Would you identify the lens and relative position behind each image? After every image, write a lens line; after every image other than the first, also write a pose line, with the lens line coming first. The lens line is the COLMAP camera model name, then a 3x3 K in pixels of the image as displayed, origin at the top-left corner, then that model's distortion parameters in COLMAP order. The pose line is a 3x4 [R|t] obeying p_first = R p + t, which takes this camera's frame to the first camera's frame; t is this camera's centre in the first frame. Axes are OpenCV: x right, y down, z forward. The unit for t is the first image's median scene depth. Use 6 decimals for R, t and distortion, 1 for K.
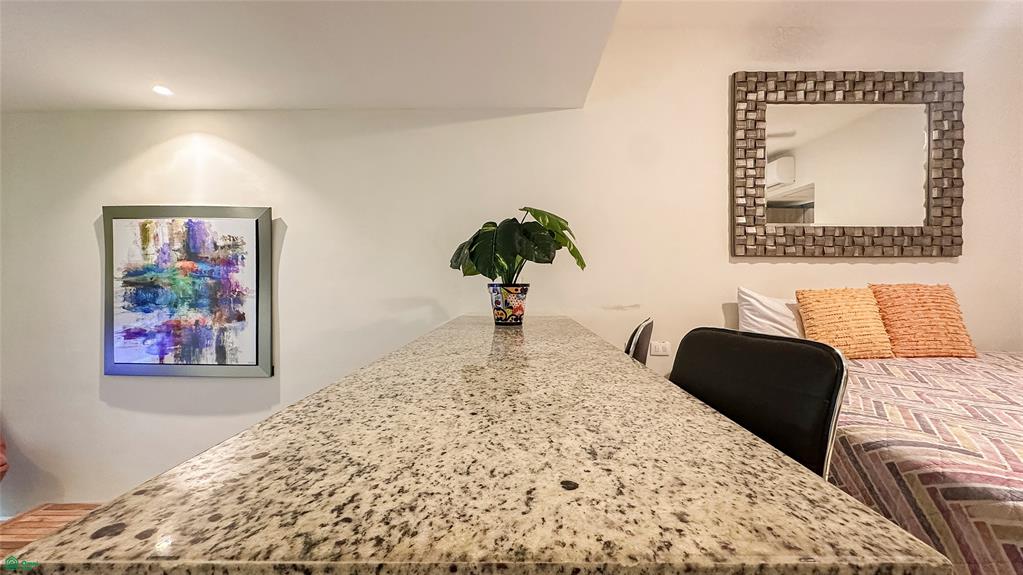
lens RADIAL K [[413.4, 0, 507.7], [0, 413.4, 285.6], [0, 0, 1]] dist [-0.003862, 0.000613]
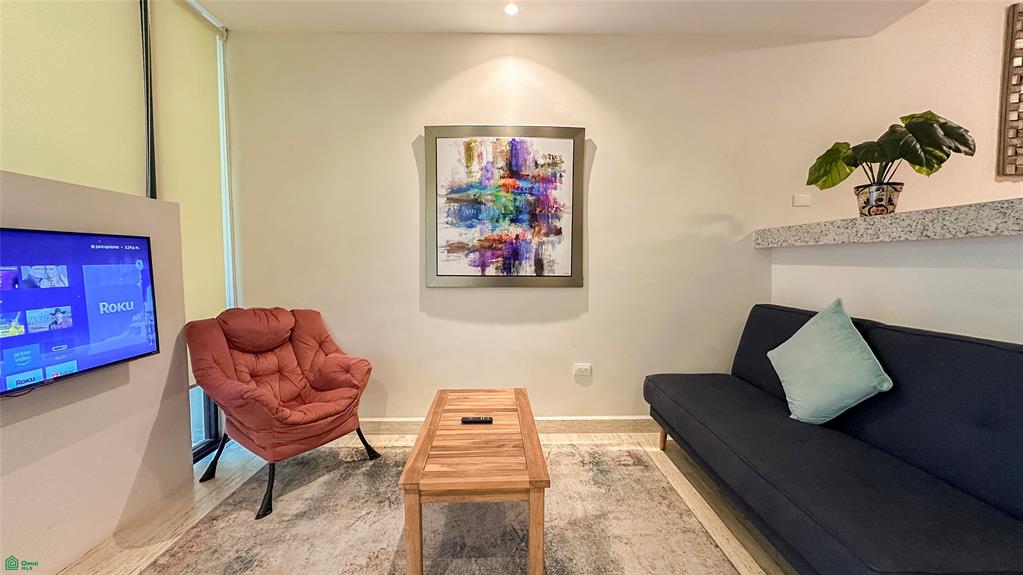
lens RADIAL K [[413.4, 0, 514.9], [0, 413.4, 287.8], [0, 0, 1]] dist [-0.003862, 0.000613]
pose [[0.999596, -0.006201, 0.027744, -0.791059], [0.004589, 0.998319, 0.057773, 0.160439], [-0.028056, -0.057623, 0.997944, -0.083314]]
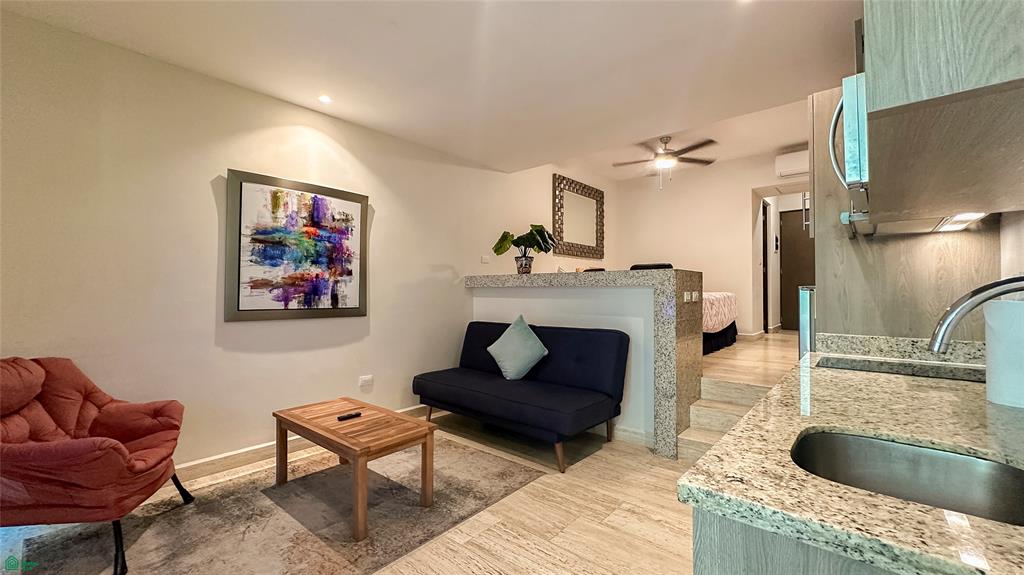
lens RADIAL K [[413.8, 0, 510.1], [0, 413.8, 288.6], [0, 0, 1]] dist [-0.003862, 0.000613]
pose [[0.650162, 0.004074, 0.759785, -1.343158], [0.006425, 0.999920, -0.010860, 0.147426], [-0.759769, 0.011942, 0.650084, -0.295262]]
